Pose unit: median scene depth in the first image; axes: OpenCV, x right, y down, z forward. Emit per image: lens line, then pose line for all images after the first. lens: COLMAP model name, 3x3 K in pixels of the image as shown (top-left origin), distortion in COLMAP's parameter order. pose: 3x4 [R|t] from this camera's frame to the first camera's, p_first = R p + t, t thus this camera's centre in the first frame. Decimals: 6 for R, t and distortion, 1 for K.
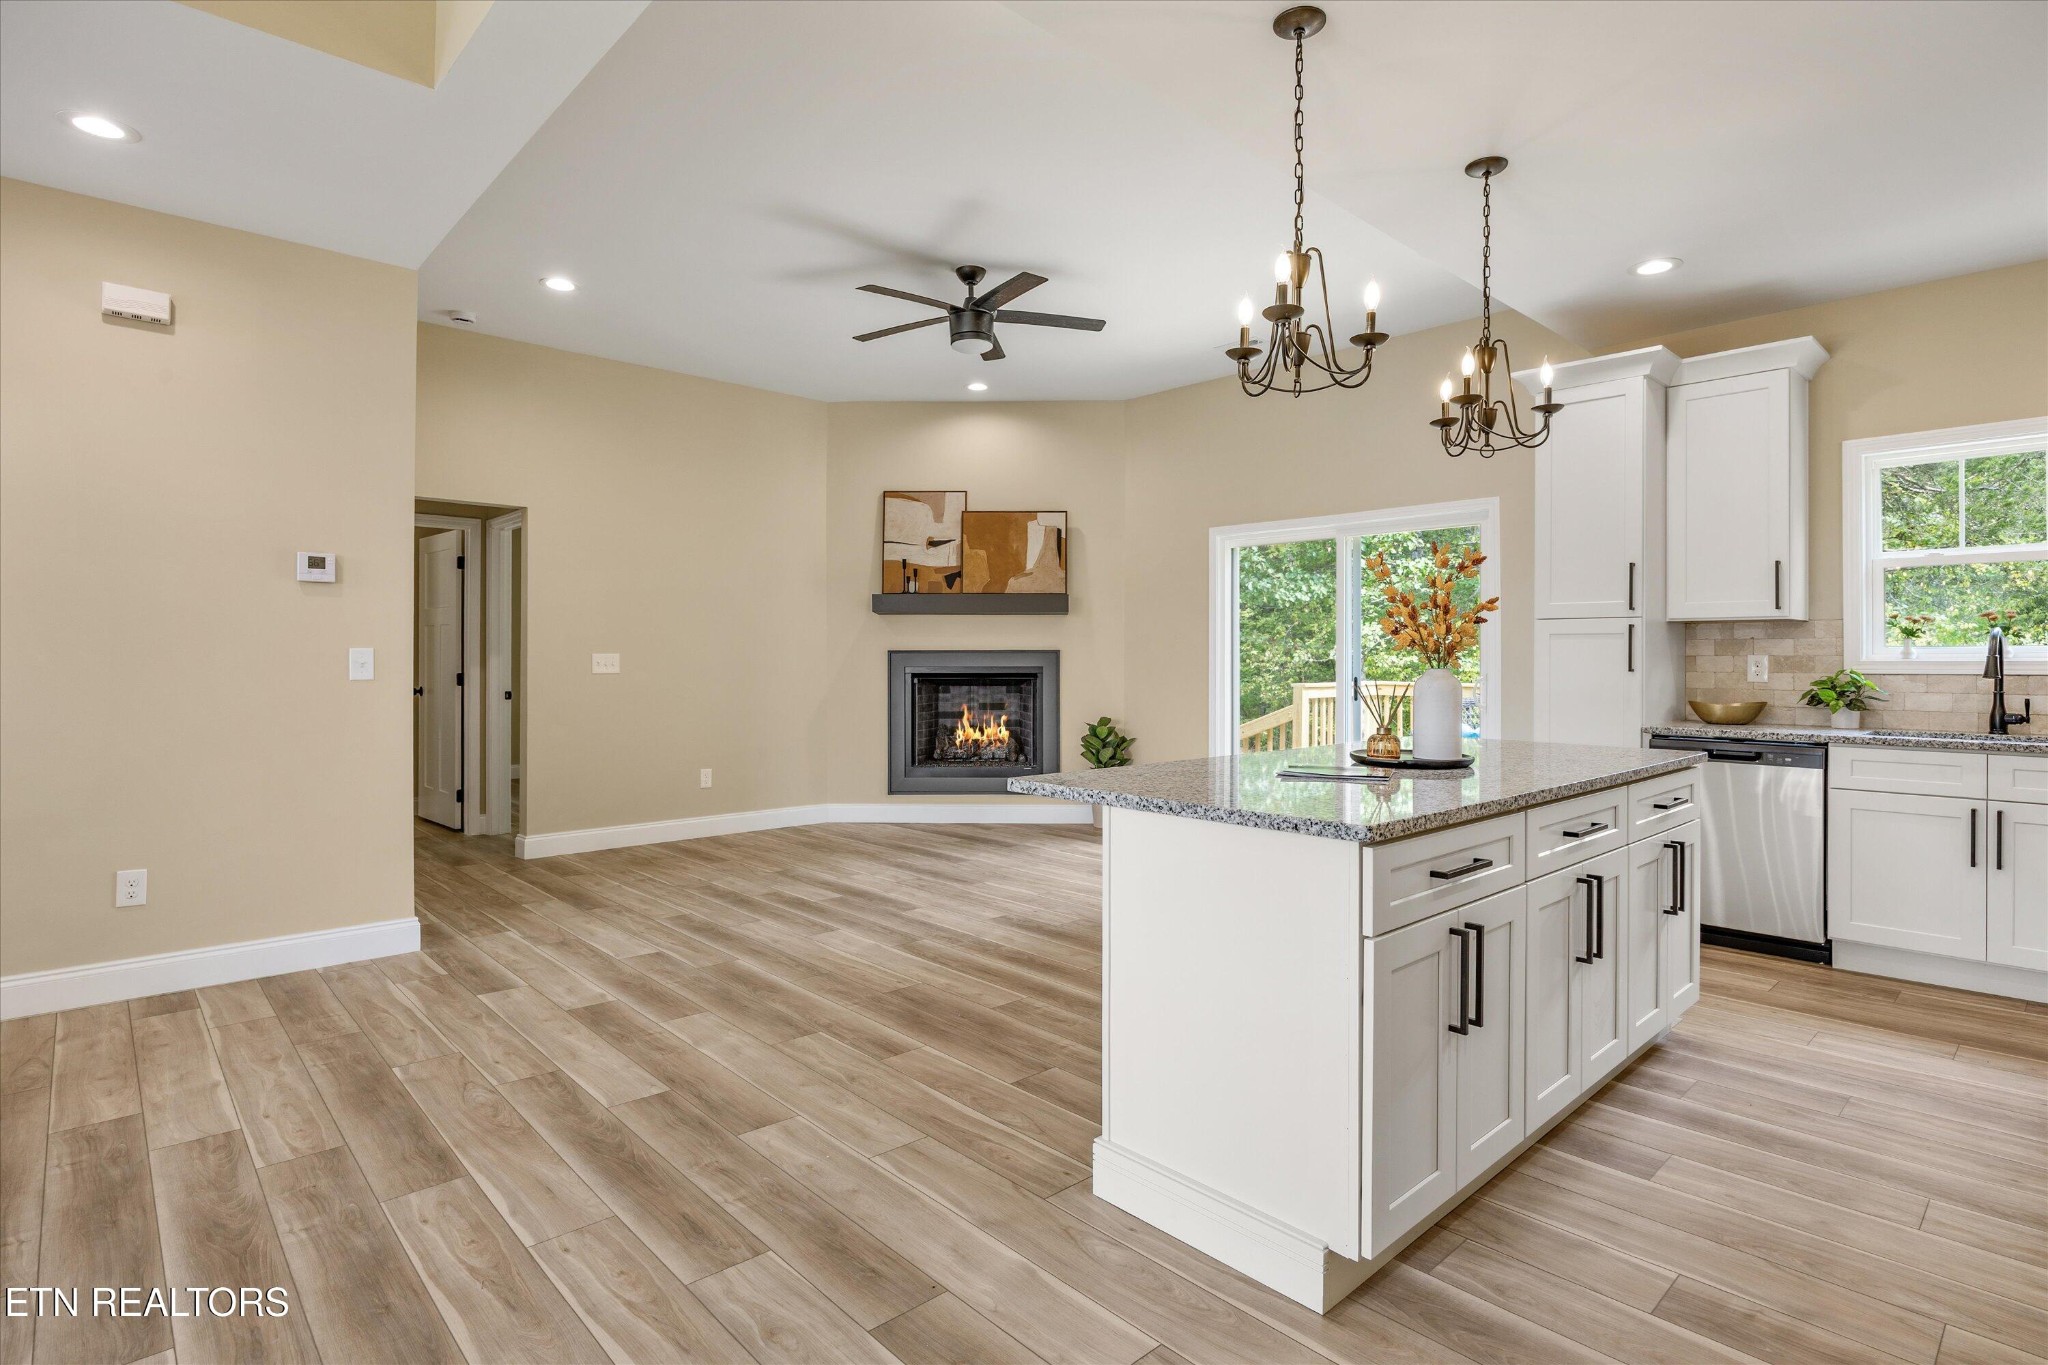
lens RADIAL K [[1016.4, 0, 1028.4], [0, 1016.4, 665.5], [0, 0, 1]] dist [-0.012259, 0.000529]
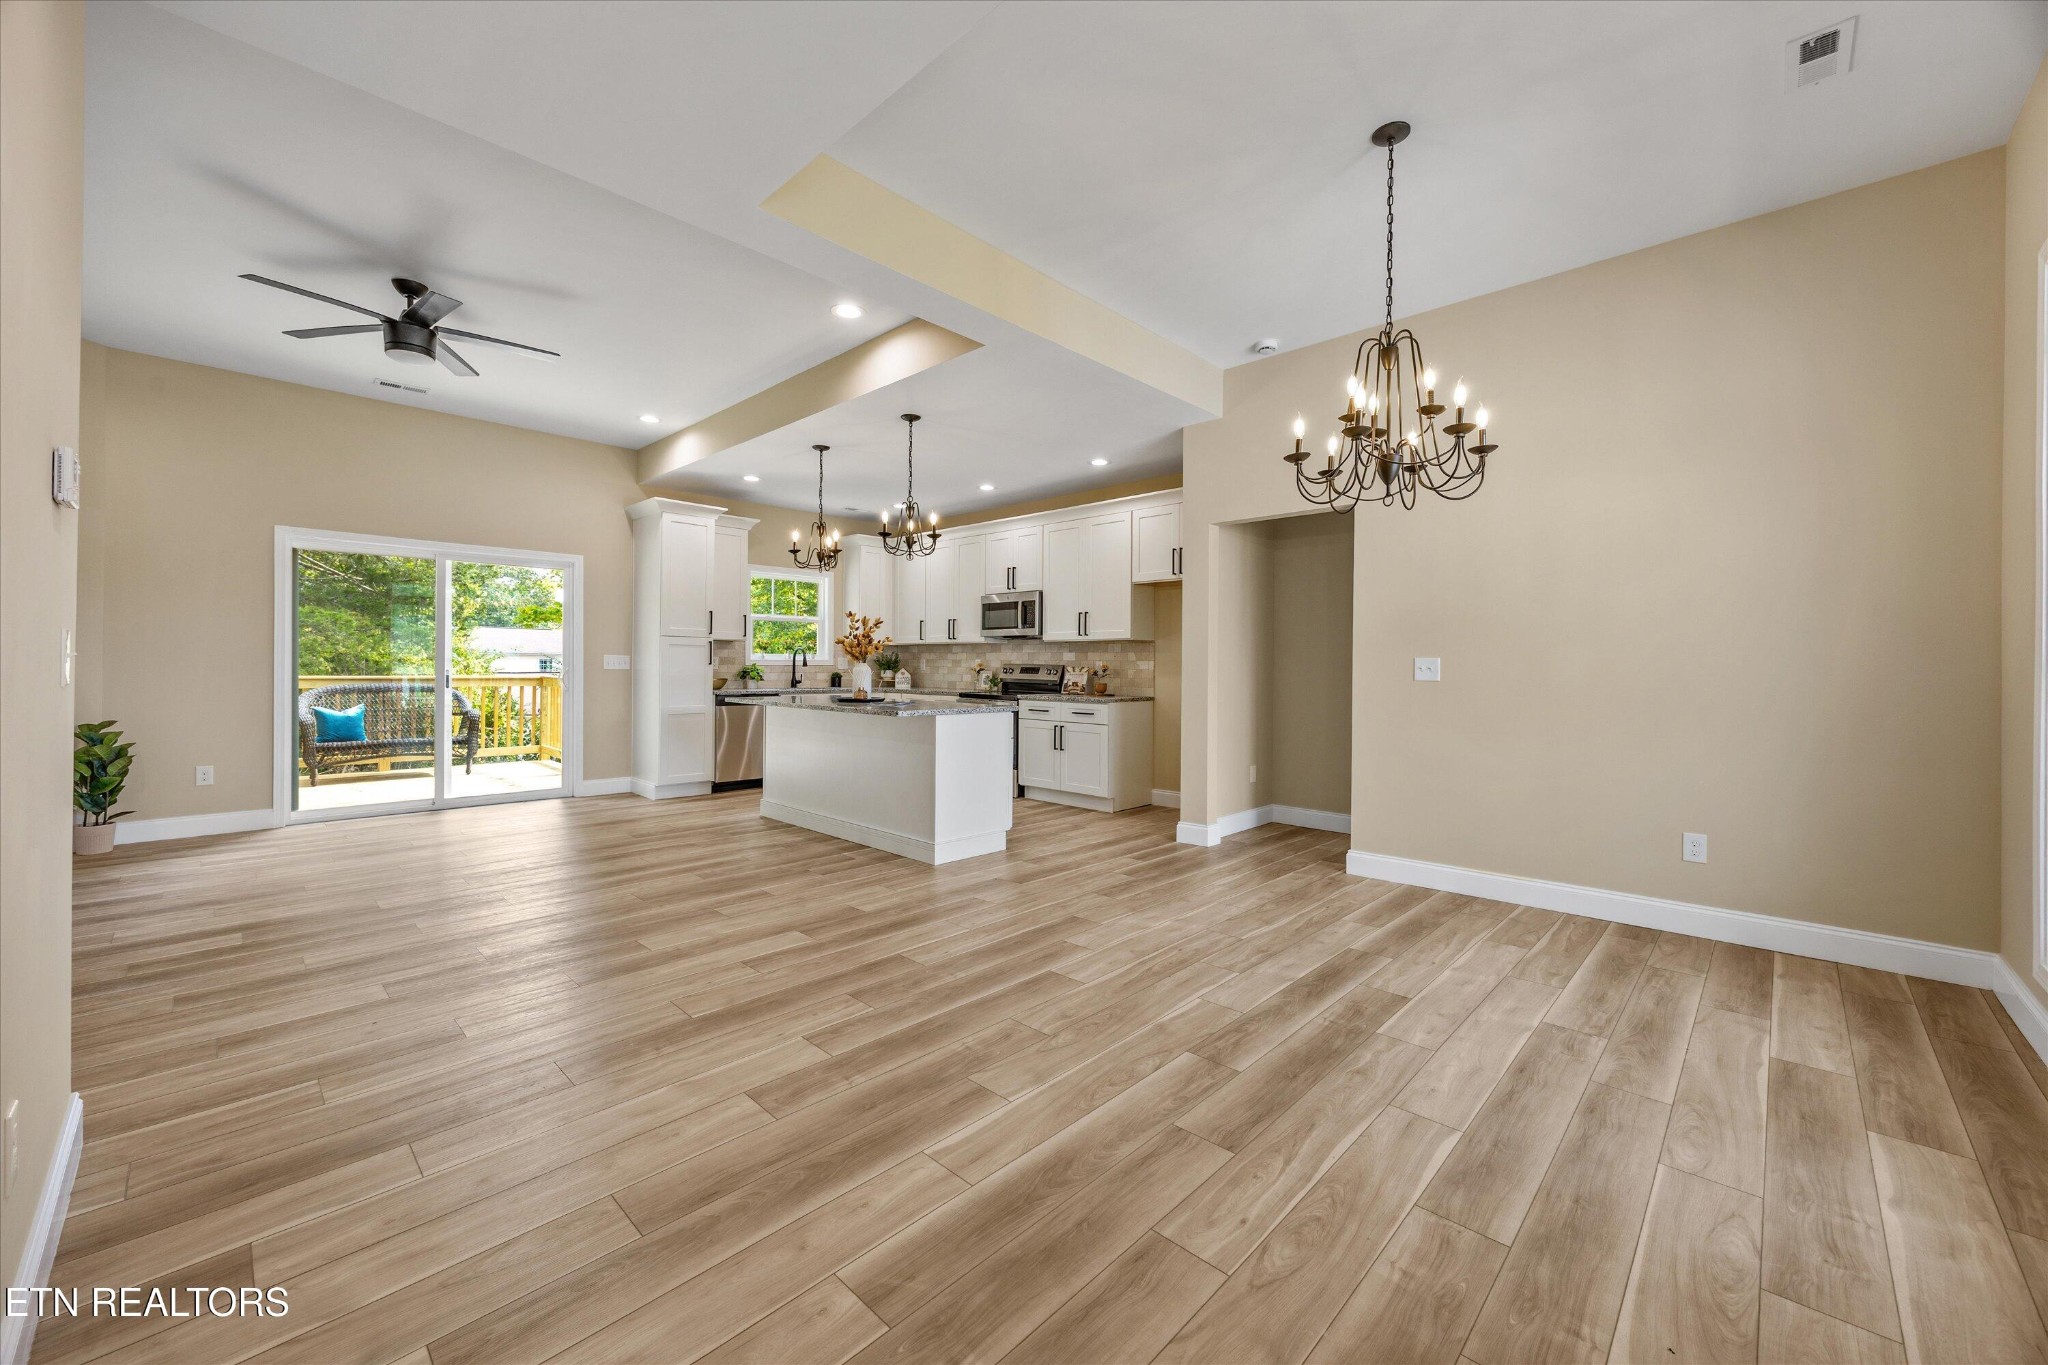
lens RADIAL K [[782.2, 0, 1036.0], [0, 782.2, 672.8], [0, 0, 1]] dist [0.004170, 0.000055]
pose [[-0.056350, -0.012750, 0.998330, -0.653145], [-0.003499, 0.999915, 0.012573, 0.000585], [-0.998405, -0.002785, -0.056390, 0.286719]]
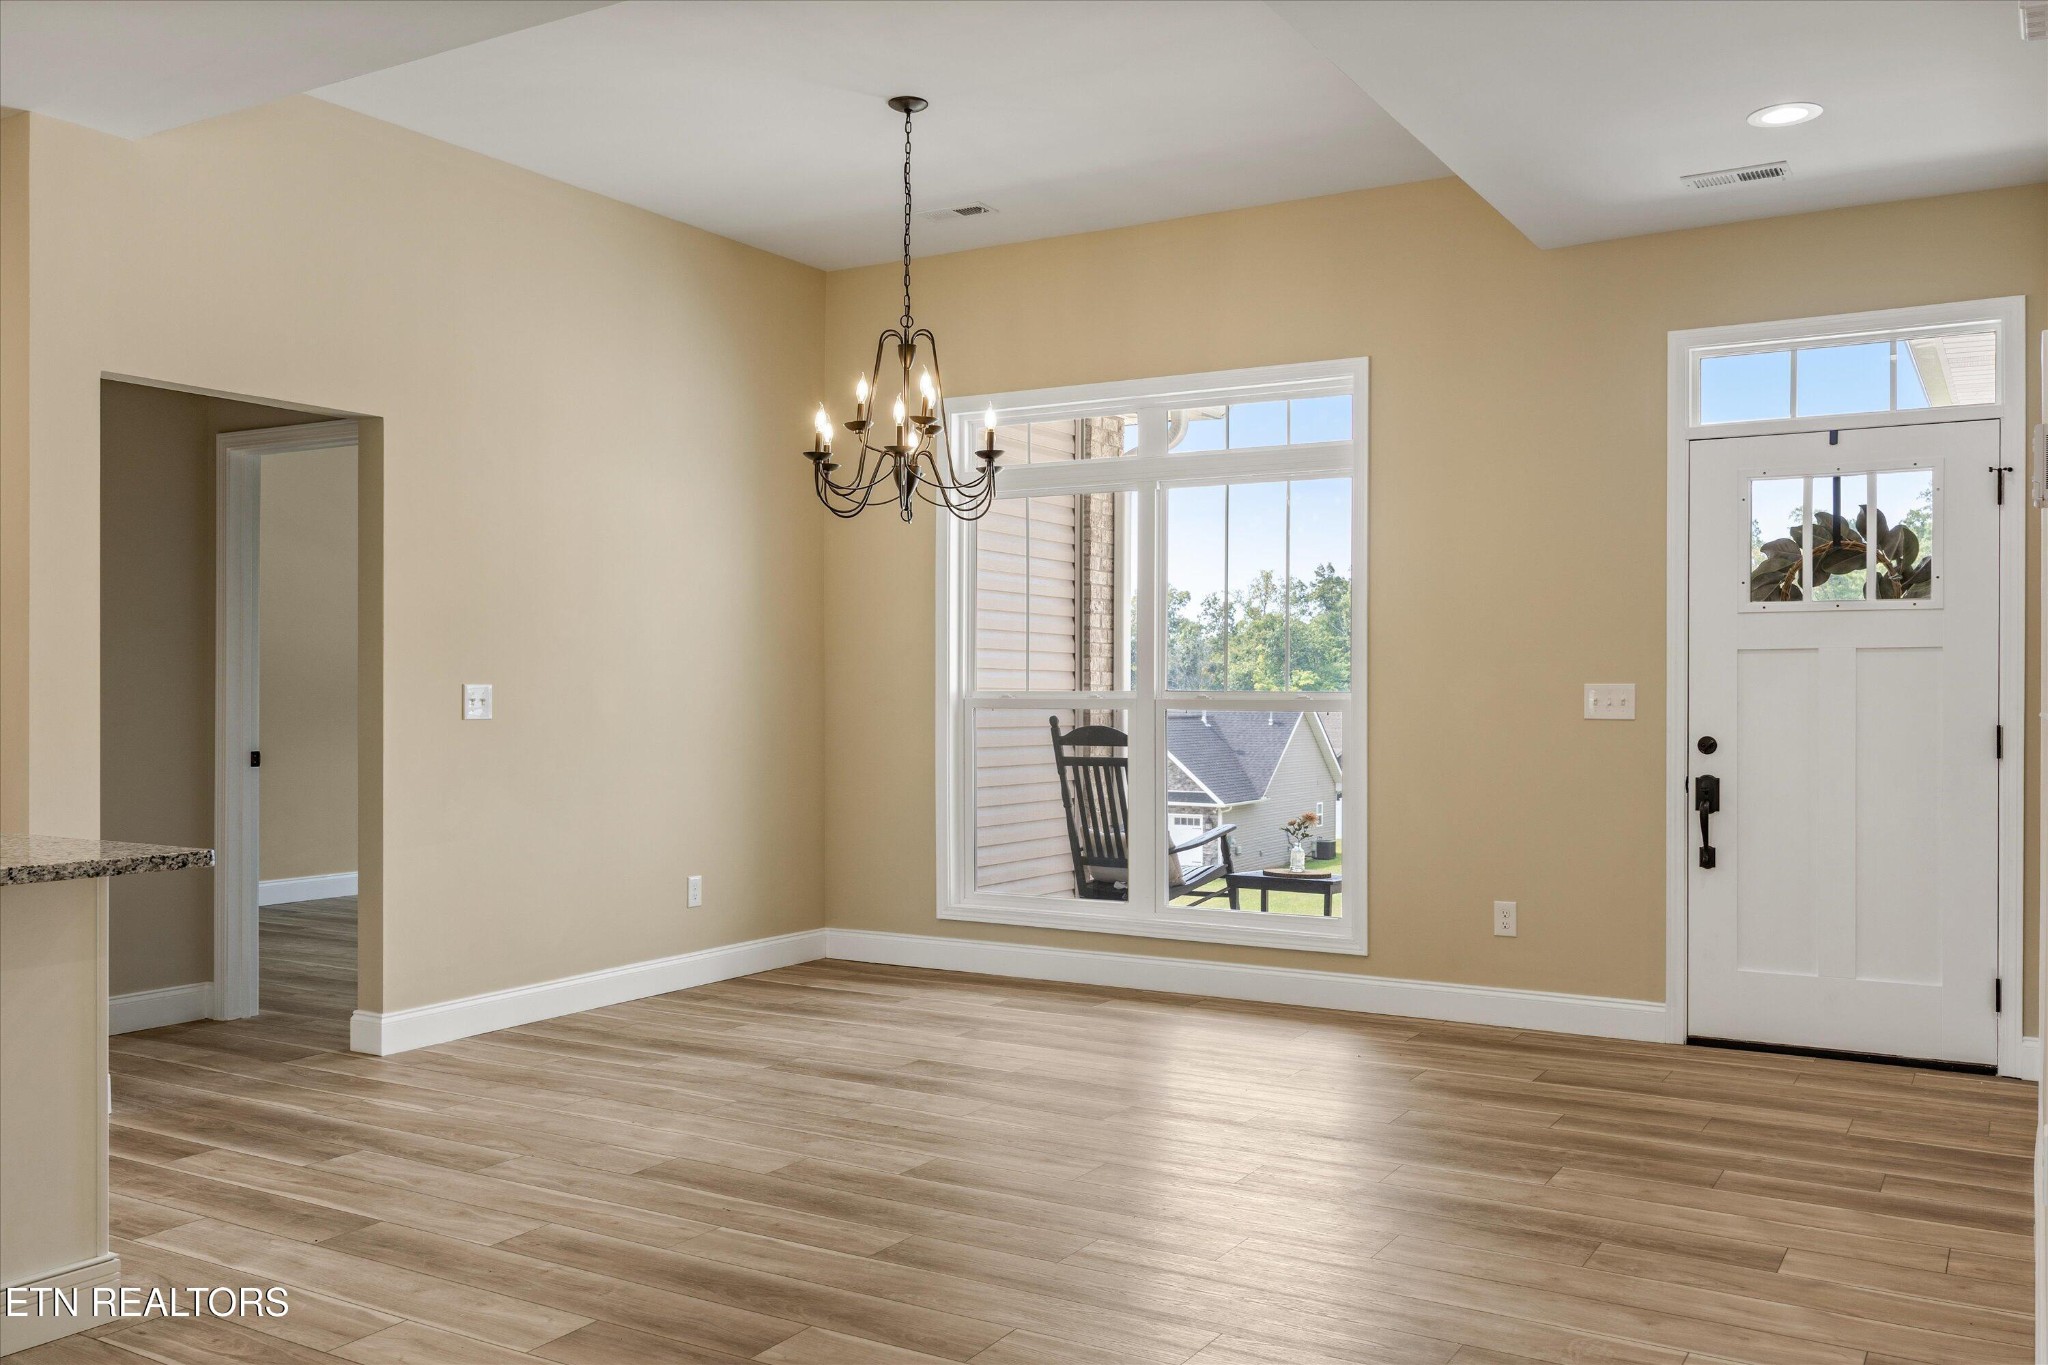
lens RADIAL K [[1682.5, 0, 1016.8], [0, 1682.5, 691.5], [0, 0, 1]] dist [0.014961, -0.013211]
pose [[-0.962627, -0.011796, -0.270573, -0.090621], [-0.011538, 0.999930, -0.002545, -0.001711], [0.270584, 0.000672, -0.962696, 0.855951]]
